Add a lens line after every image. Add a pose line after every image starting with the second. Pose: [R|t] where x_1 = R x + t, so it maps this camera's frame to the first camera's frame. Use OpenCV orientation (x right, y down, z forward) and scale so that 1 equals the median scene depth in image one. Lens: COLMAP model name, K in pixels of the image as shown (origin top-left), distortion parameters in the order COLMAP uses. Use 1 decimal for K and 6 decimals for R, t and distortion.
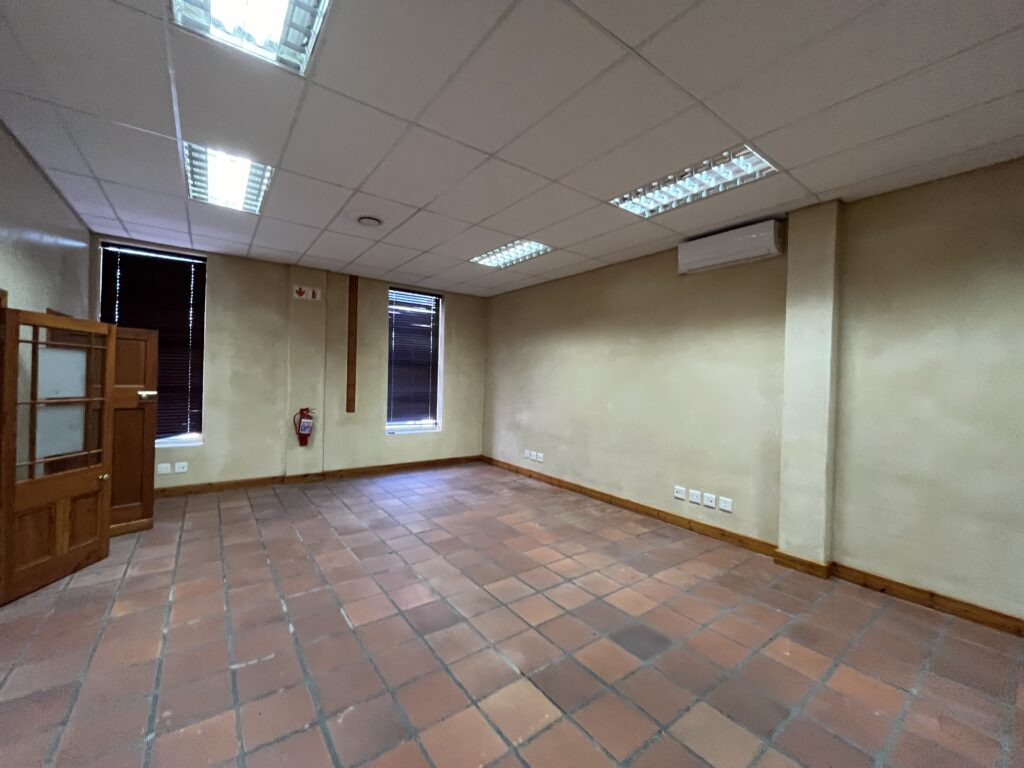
lens RADIAL K [[410.6, 0, 509.4], [0, 410.6, 382.4], [0, 0, 1]] dist [-0.004138, 0.000157]
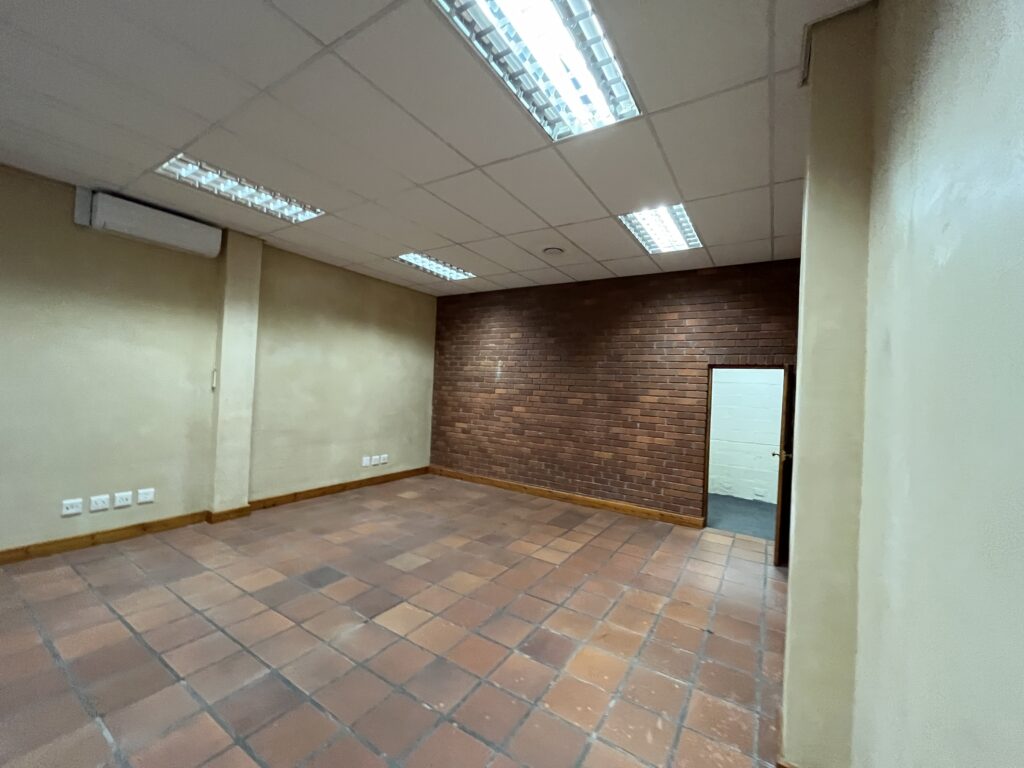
lens RADIAL K [[410.6, 0, 509.4], [0, 410.6, 382.4], [0, 0, 1]] dist [-0.004138, 0.000157]
pose [[-0.351384, -0.031536, 0.935700, -0.638247], [-0.048189, 0.998717, 0.015563, -0.021004], [-0.934991, -0.039622, -0.352452, 0.545556]]
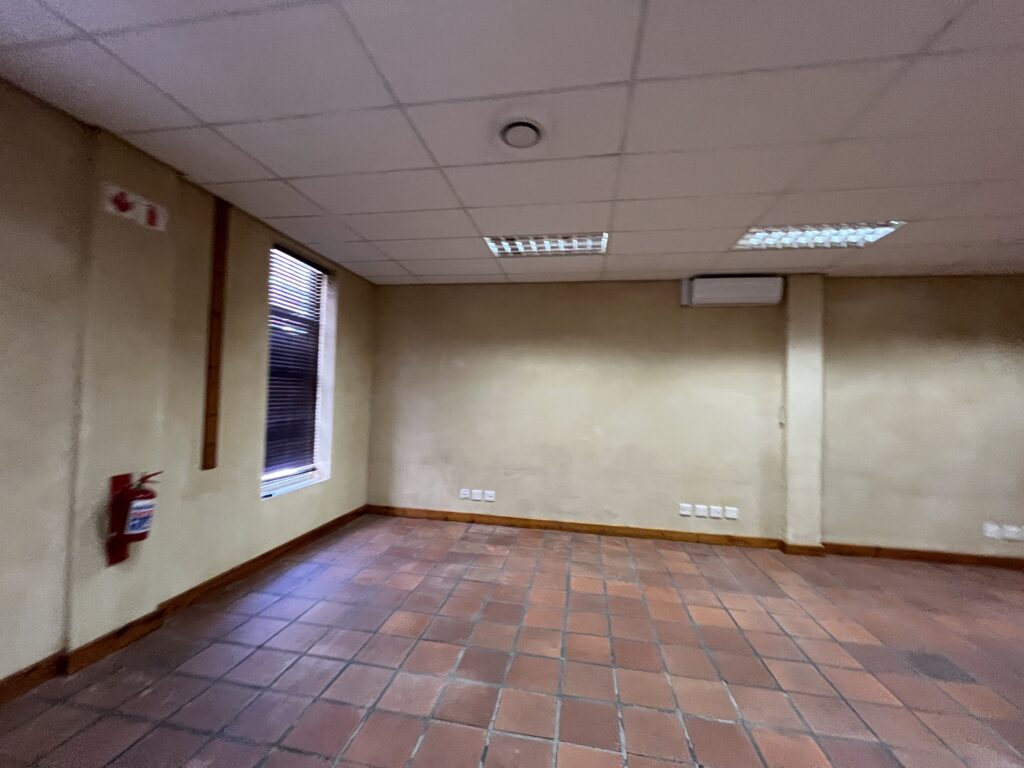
lens RADIAL K [[410.6, 0, 509.4], [0, 410.6, 382.4], [0, 0, 1]] dist [-0.004138, 0.000157]
pose [[0.727622, 0.021970, 0.685626, -0.702288], [-0.007202, 0.999677, -0.024391, -0.034194], [-0.685940, 0.012809, 0.727545, 0.576332]]
